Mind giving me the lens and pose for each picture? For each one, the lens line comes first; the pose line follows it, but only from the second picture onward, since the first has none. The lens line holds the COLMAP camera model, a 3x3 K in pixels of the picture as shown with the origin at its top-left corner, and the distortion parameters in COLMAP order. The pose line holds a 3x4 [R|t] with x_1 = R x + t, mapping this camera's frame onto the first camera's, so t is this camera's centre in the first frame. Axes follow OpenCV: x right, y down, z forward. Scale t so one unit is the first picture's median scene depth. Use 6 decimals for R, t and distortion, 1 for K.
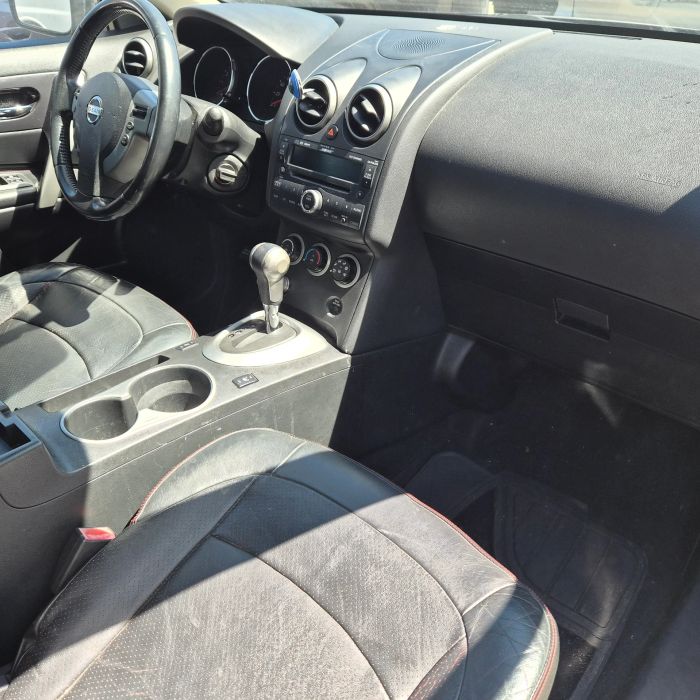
lens RADIAL K [[598.1, 0, 350.0], [0, 598.1, 350.0], [0, 0, 1]] dist [-0.009642, -0.002101]
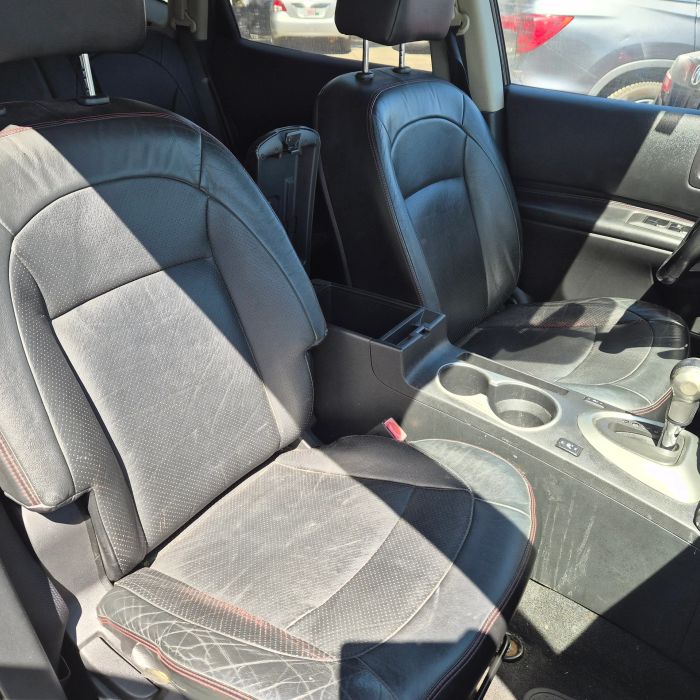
lens RADIAL K [[598.1, 0, 350.0], [0, 598.1, 350.0], [0, 0, 1]] dist [-0.009642, -0.002101]
pose [[0.121525, 0.477935, -0.869948, 0.594768], [-0.545704, 0.764273, 0.343649, -0.224533], [0.829120, 0.432972, 0.353690, 0.282891]]
